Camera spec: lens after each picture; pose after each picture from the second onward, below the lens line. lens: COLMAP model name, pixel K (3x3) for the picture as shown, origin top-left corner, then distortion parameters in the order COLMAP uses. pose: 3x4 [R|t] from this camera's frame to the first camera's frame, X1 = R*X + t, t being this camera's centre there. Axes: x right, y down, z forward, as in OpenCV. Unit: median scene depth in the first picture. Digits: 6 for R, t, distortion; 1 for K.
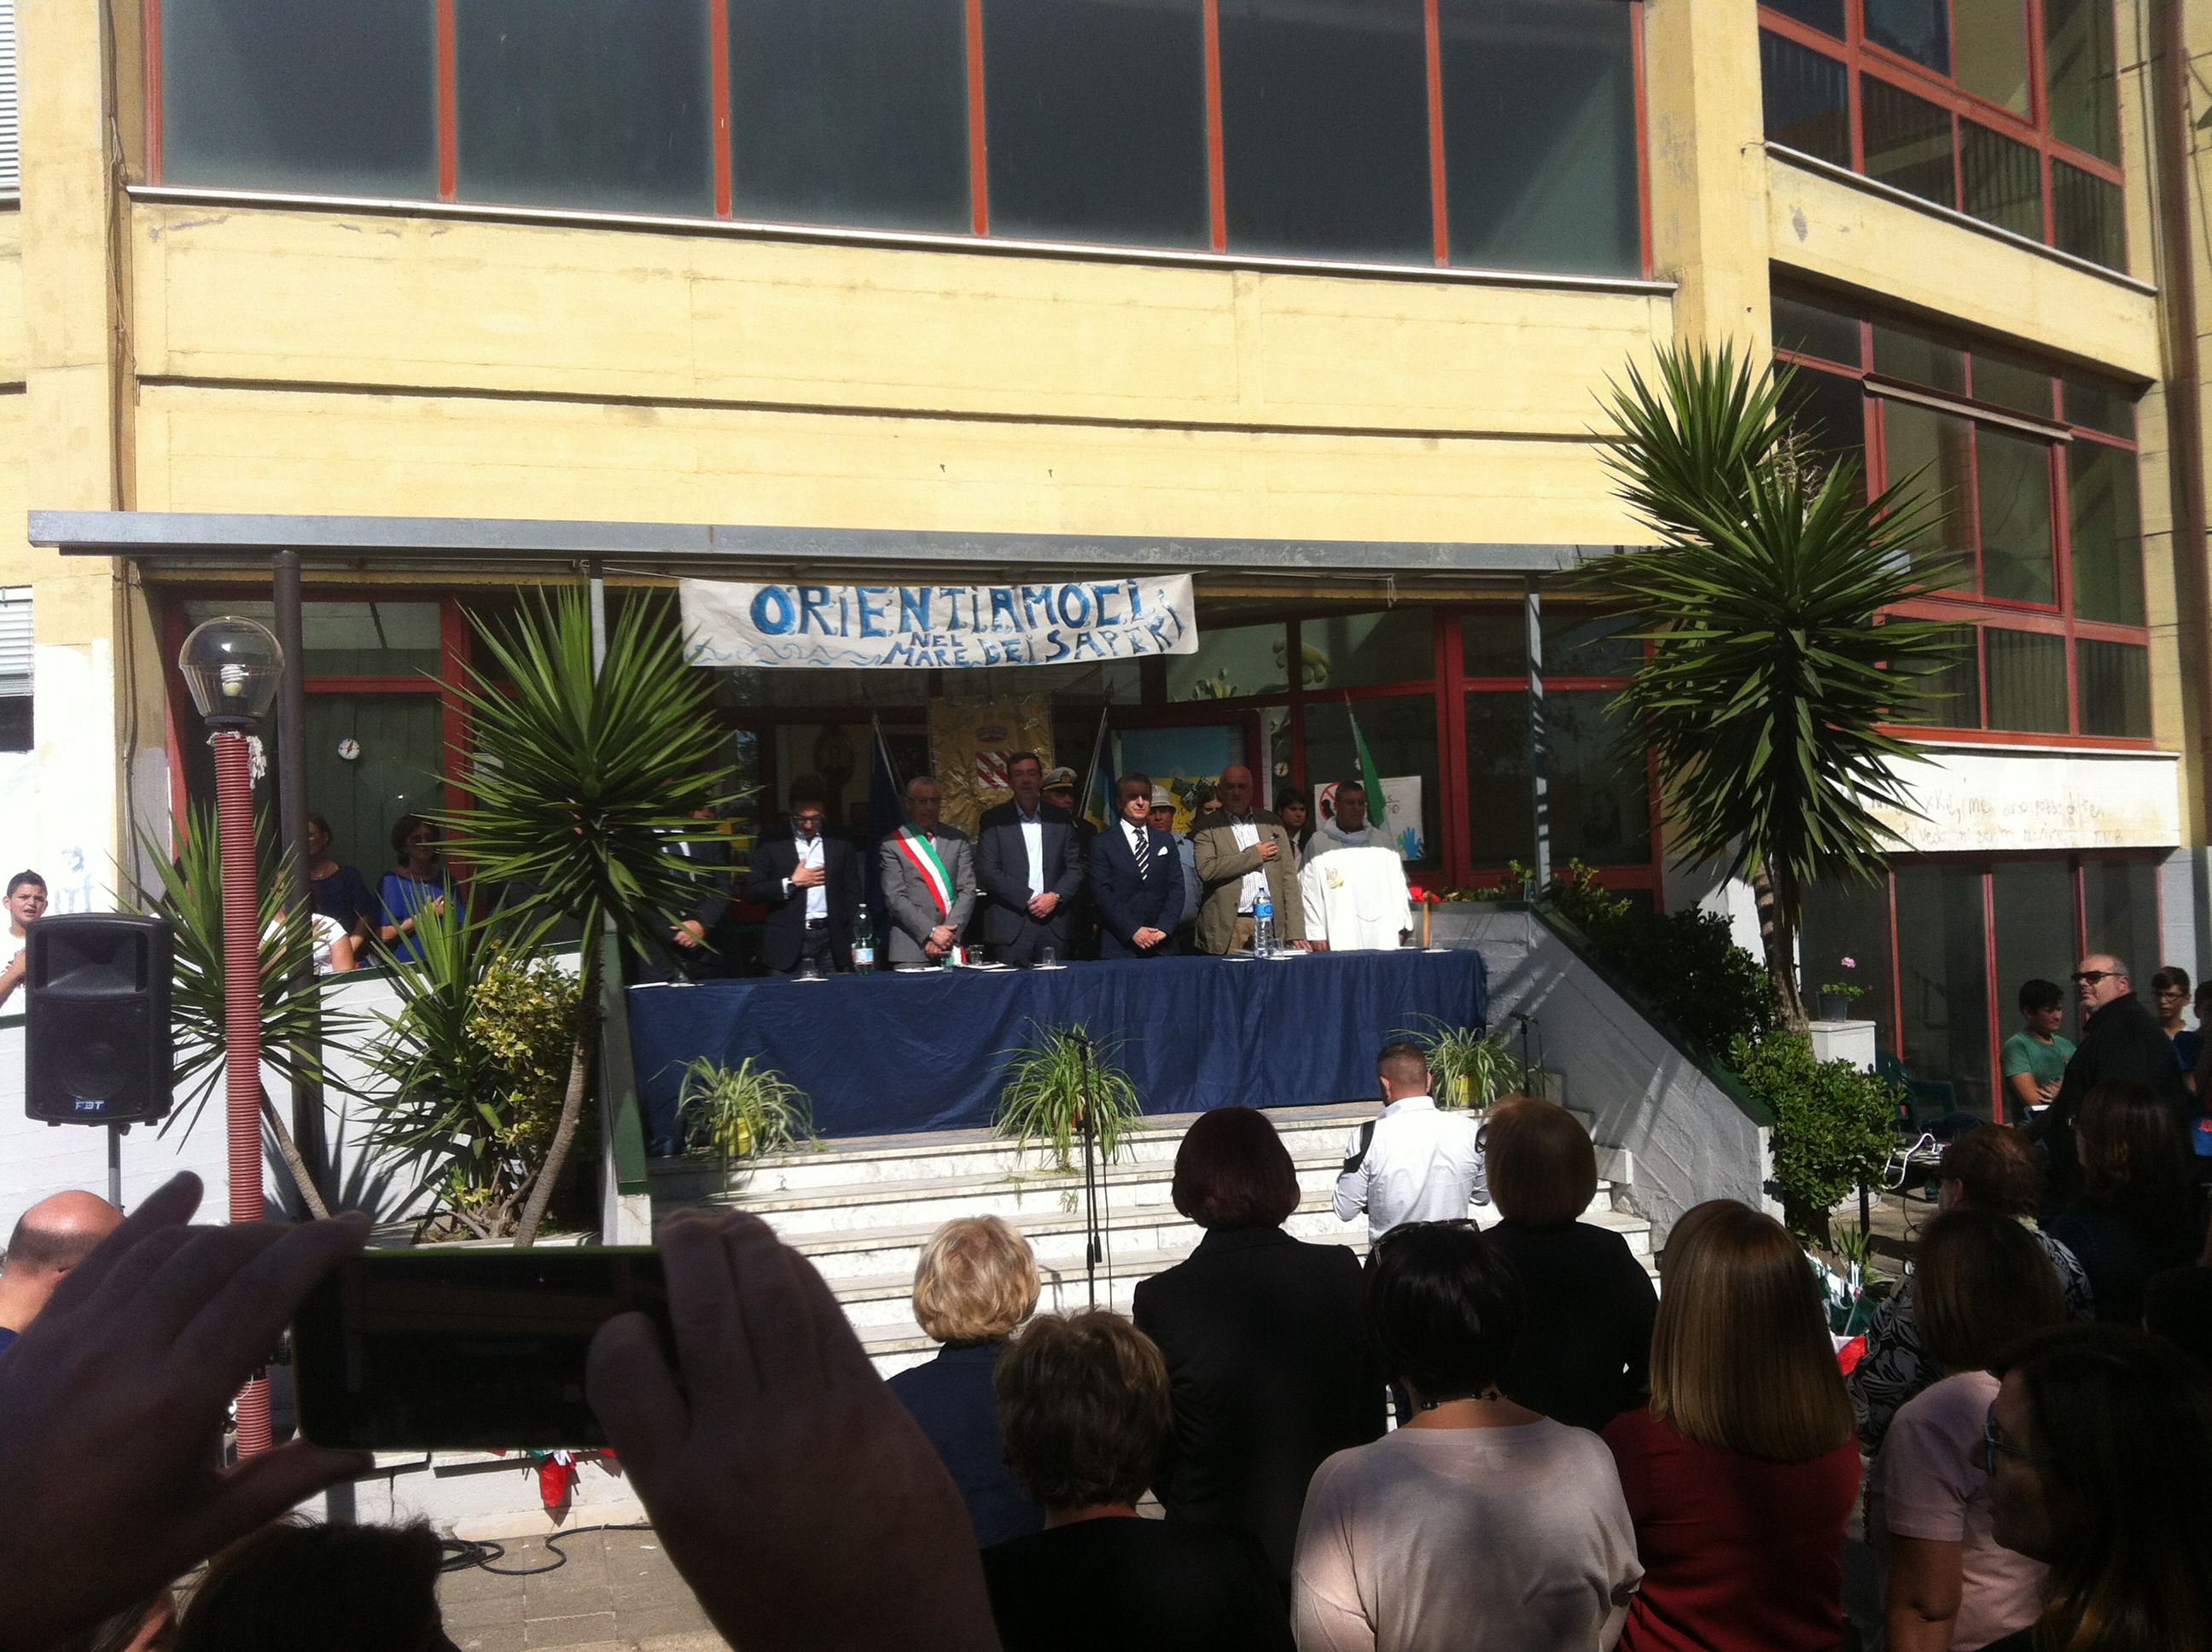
lens RADIAL K [[2457.3, 0, 1130.2], [0, 2457.3, 760.2], [0, 0, 1]] dist [0.392695, -1.859533]
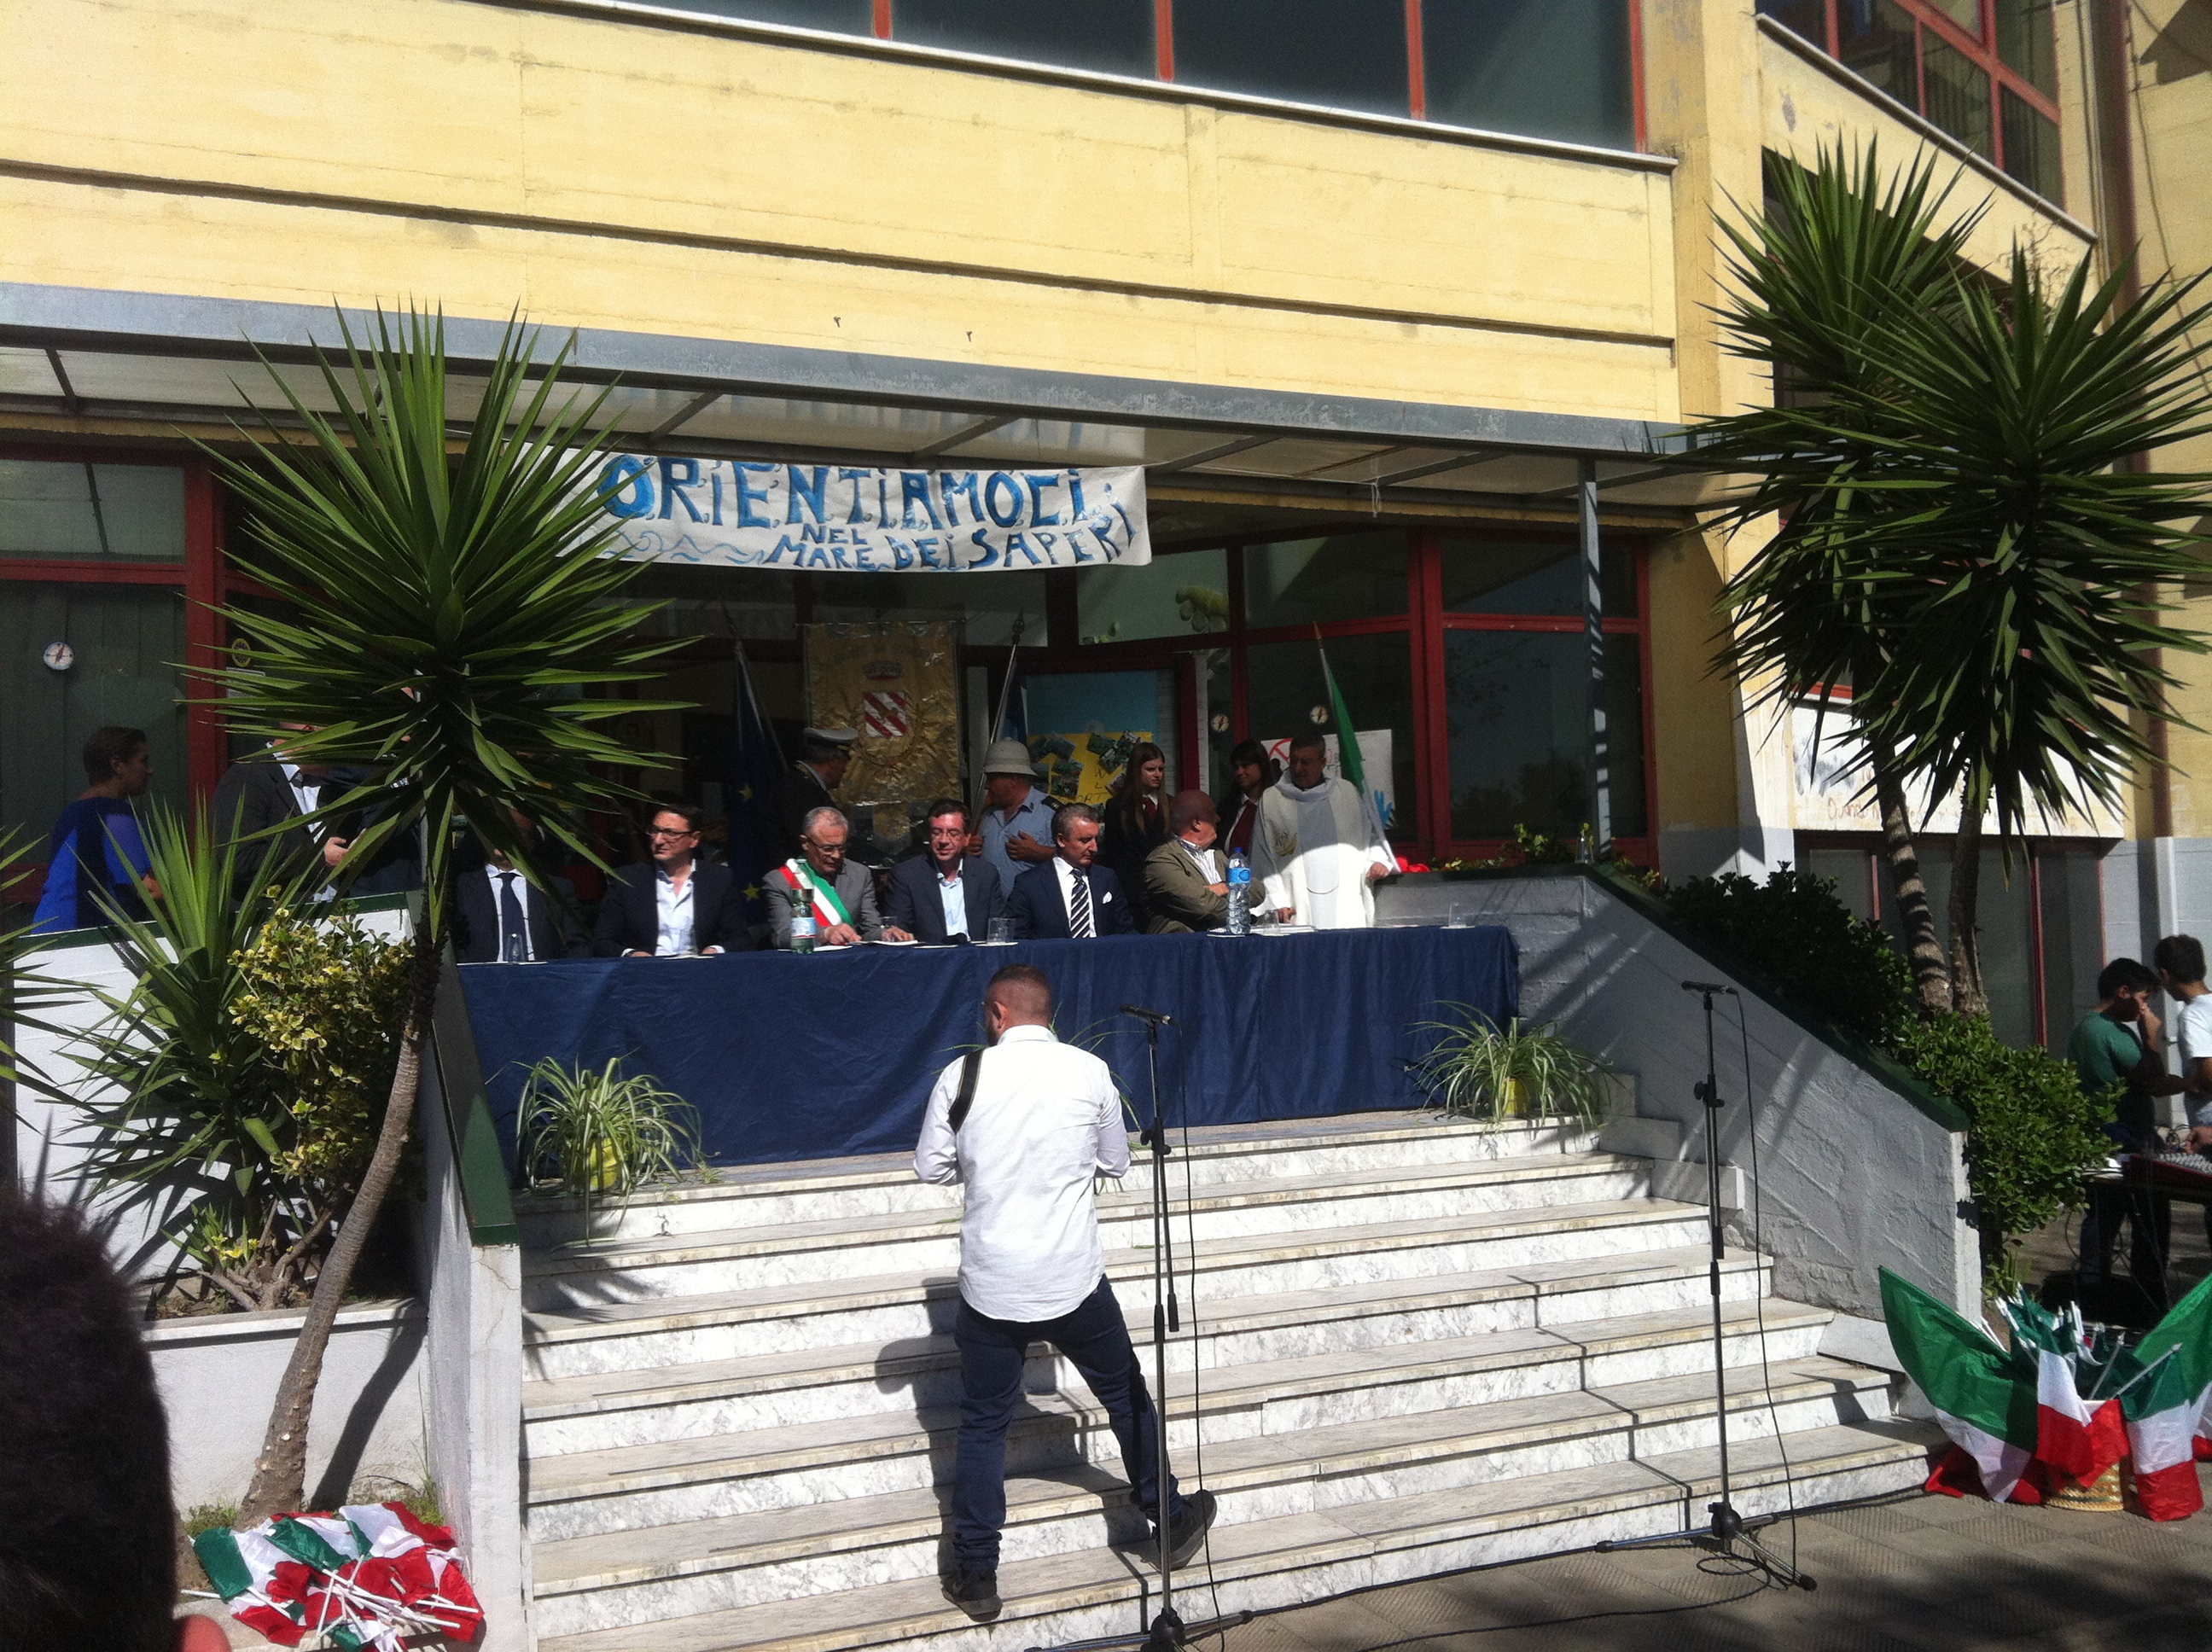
lens RADIAL K [[2314.3, 0, 1106.2], [0, 2314.3, 793.5], [0, 0, 1]] dist [0.243666, -0.789072]
pose [[0.992590, 0.005667, 0.121383, -0.082227], [-0.004150, 0.999910, -0.012751, 0.043001], [-0.121444, 0.012152, 0.992524, 0.253228]]
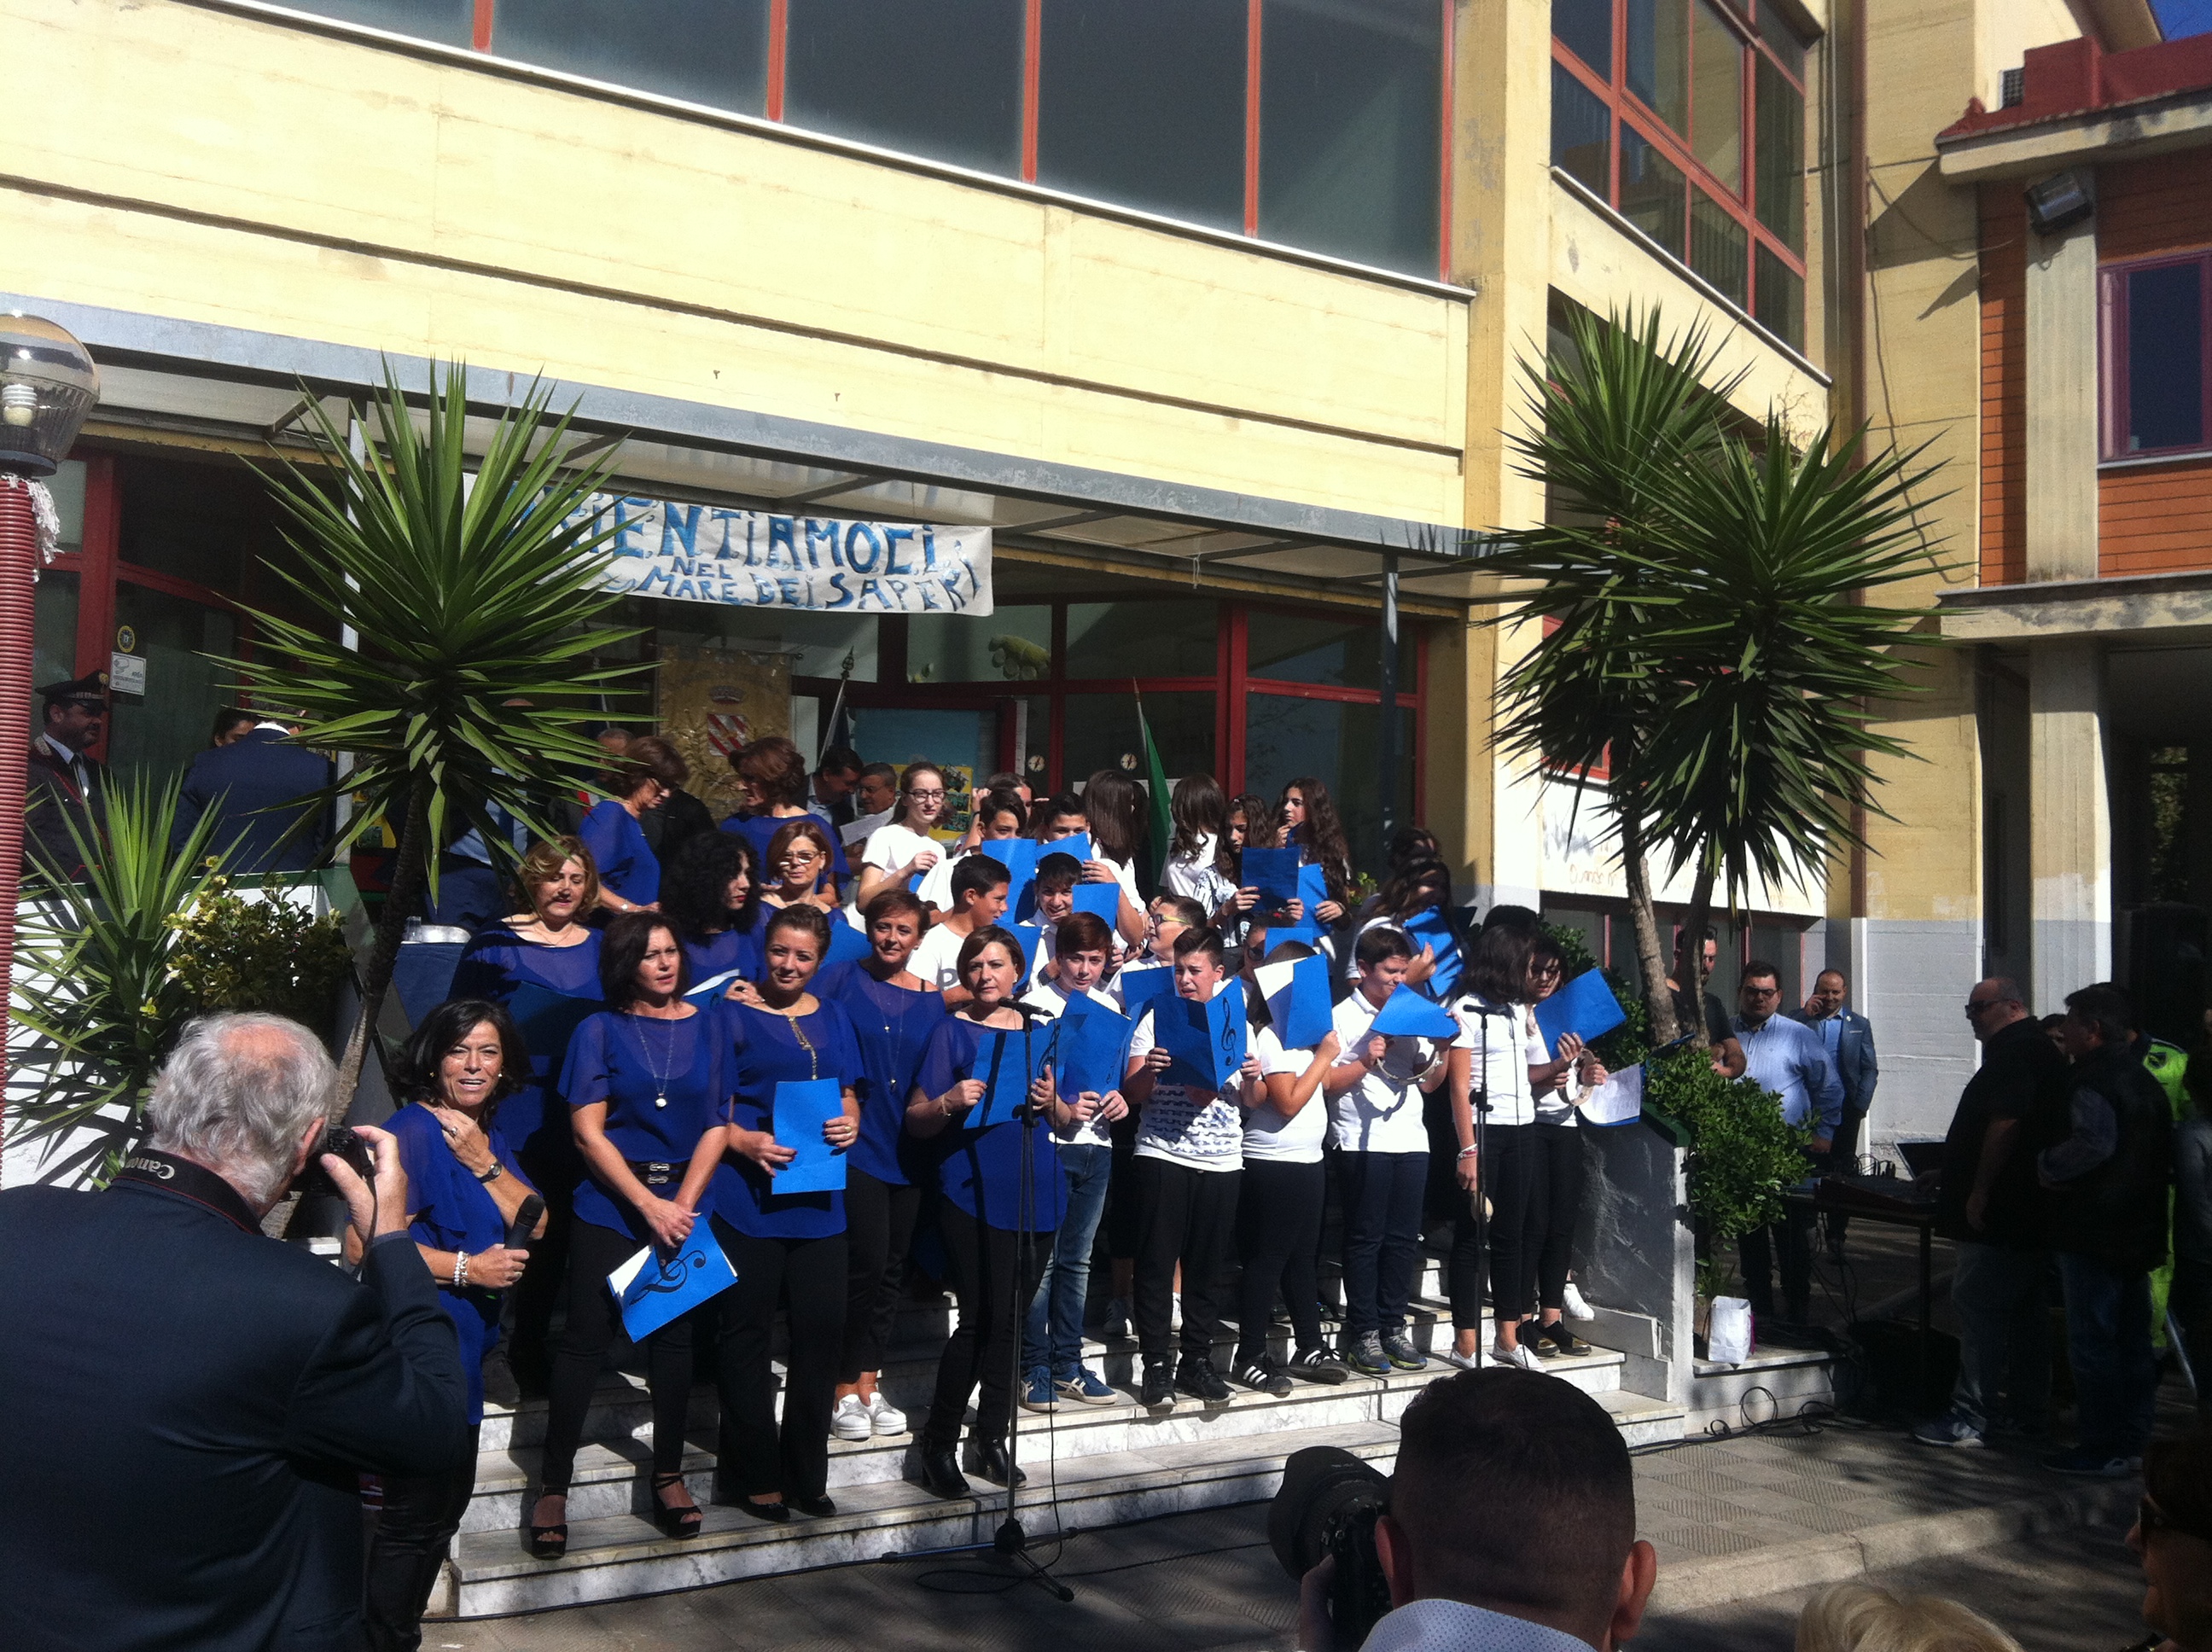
lens RADIAL K [[2239.3, 0, 1117.4], [0, 2239.3, 778.7], [0, 0, 1]] dist [0.161224, -0.447731]
pose [[0.972826, 0.070996, 0.220385, -0.105882], [-0.063185, 0.997105, -0.042300, 0.047355], [-0.222750, 0.027226, 0.974495, 0.212770]]
